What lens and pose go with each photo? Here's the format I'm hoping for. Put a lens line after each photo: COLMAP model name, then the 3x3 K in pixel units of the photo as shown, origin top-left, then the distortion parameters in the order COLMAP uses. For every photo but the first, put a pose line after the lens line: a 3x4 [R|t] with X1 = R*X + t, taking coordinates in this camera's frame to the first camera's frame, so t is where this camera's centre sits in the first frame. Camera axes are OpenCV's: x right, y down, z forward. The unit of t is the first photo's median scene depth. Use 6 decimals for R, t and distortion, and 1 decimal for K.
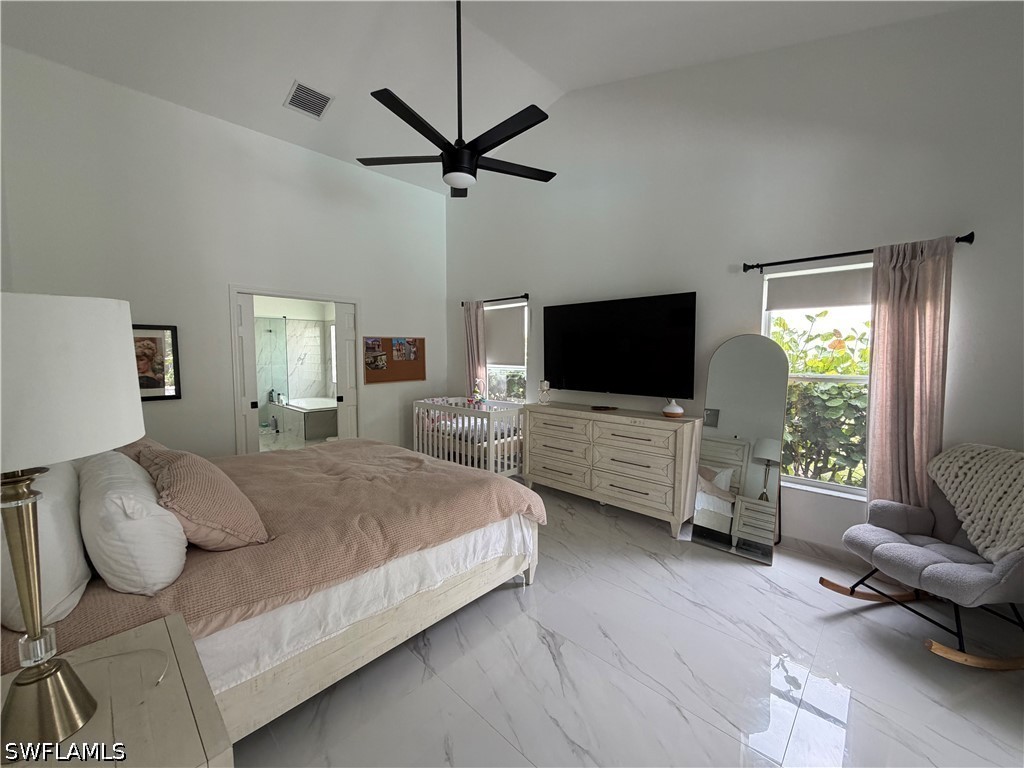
lens RADIAL K [[408.5, 0, 506.6], [0, 408.5, 373.2], [0, 0, 1]] dist [0.001414, -0.000001]
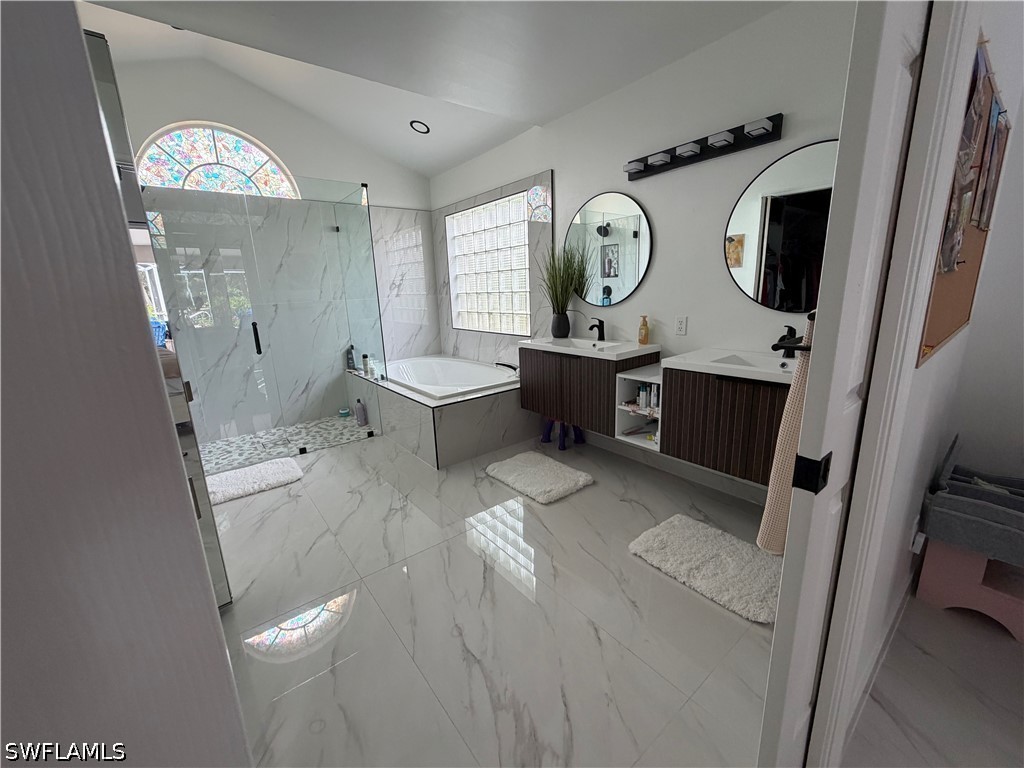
lens RADIAL K [[408.5, 0, 518.5], [0, 408.5, 386.4], [0, 0, 1]] dist [0.001414, -0.000001]
pose [[0.991162, -0.005602, -0.132537, -0.309304], [0.028183, 0.985192, 0.169122, 0.010235], [0.129627, -0.171363, 0.976643, 0.538158]]
